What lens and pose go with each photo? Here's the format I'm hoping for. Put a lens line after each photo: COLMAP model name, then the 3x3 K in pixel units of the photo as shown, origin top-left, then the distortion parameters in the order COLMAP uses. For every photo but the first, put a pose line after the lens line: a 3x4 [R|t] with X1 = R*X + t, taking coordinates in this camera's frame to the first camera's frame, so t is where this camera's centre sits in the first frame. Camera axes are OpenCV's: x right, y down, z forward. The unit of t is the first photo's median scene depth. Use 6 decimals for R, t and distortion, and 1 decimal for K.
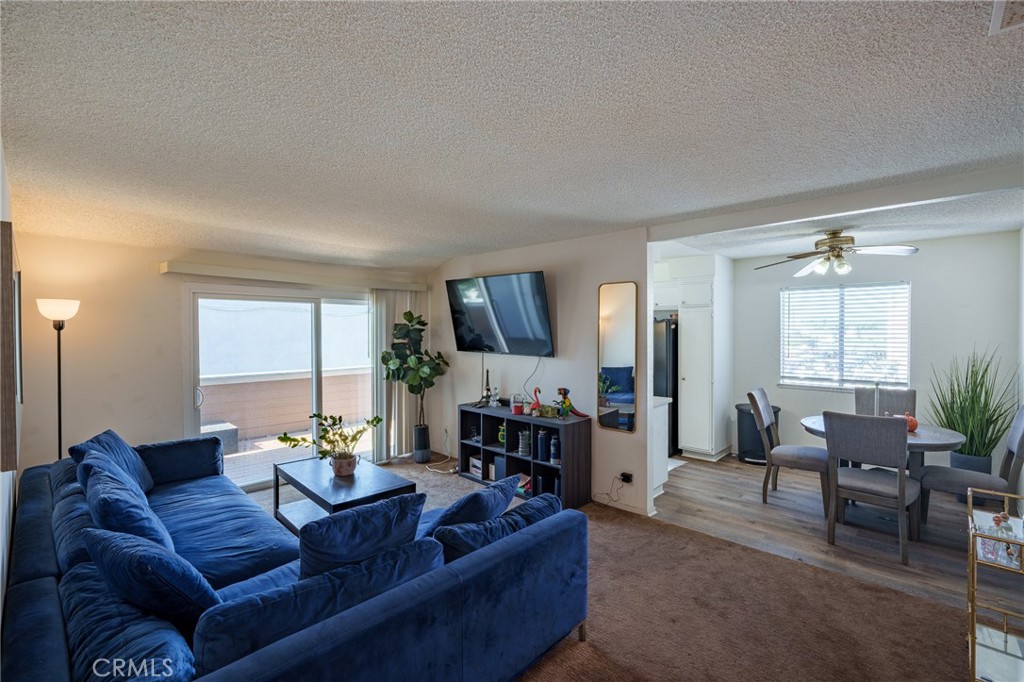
lens RADIAL K [[463.0, 0, 516.7], [0, 463.0, 335.5], [0, 0, 1]] dist [-0.008138, 0.001104]
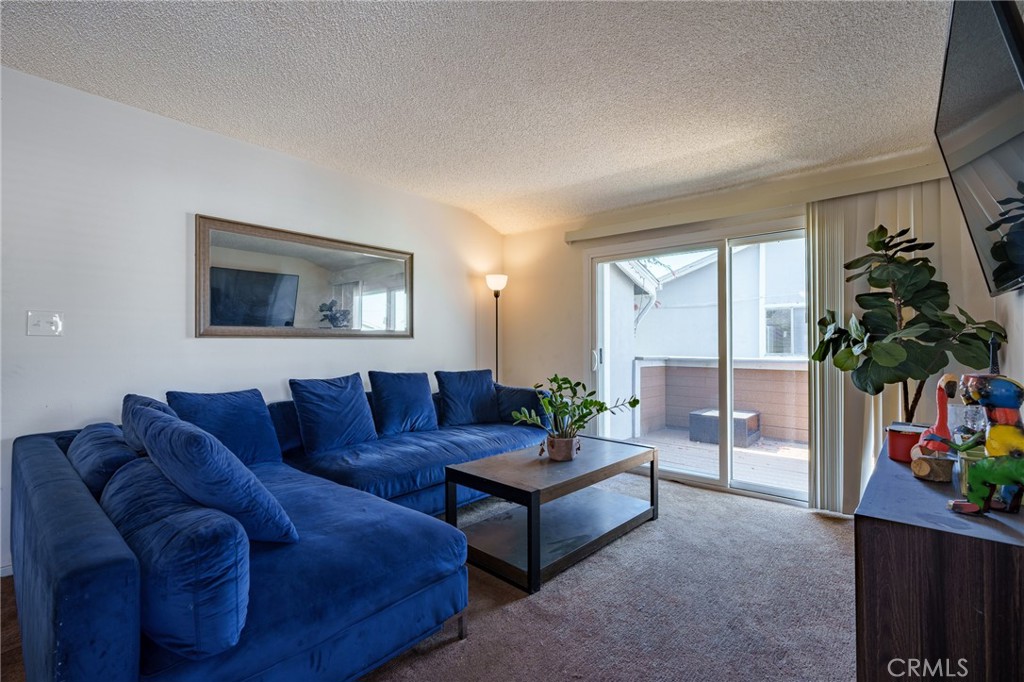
lens RADIAL K [[463.0, 0, 508.1], [0, 463.0, 341.0], [0, 0, 1]] dist [-0.008138, 0.001104]
pose [[0.018010, -0.010366, -0.999784, 0.297809], [-0.014868, 0.999833, -0.010634, 0.096505], [0.999727, 0.015056, 0.017853, 0.718075]]
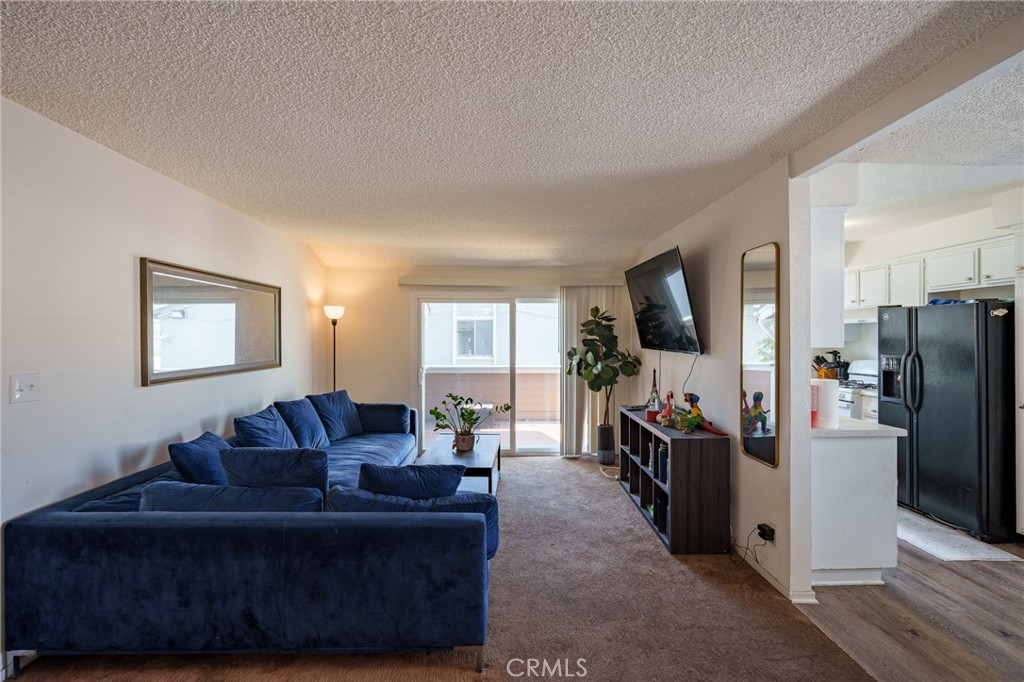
lens RADIAL K [[463.0, 0, 520.7], [0, 463.0, 338.9], [0, 0, 1]] dist [-0.008138, 0.001104]
pose [[0.697253, 0.001288, -0.716824, 0.430532], [-0.009945, 0.999920, -0.007876, 0.030004], [0.716756, 0.012620, 0.697210, 0.244624]]
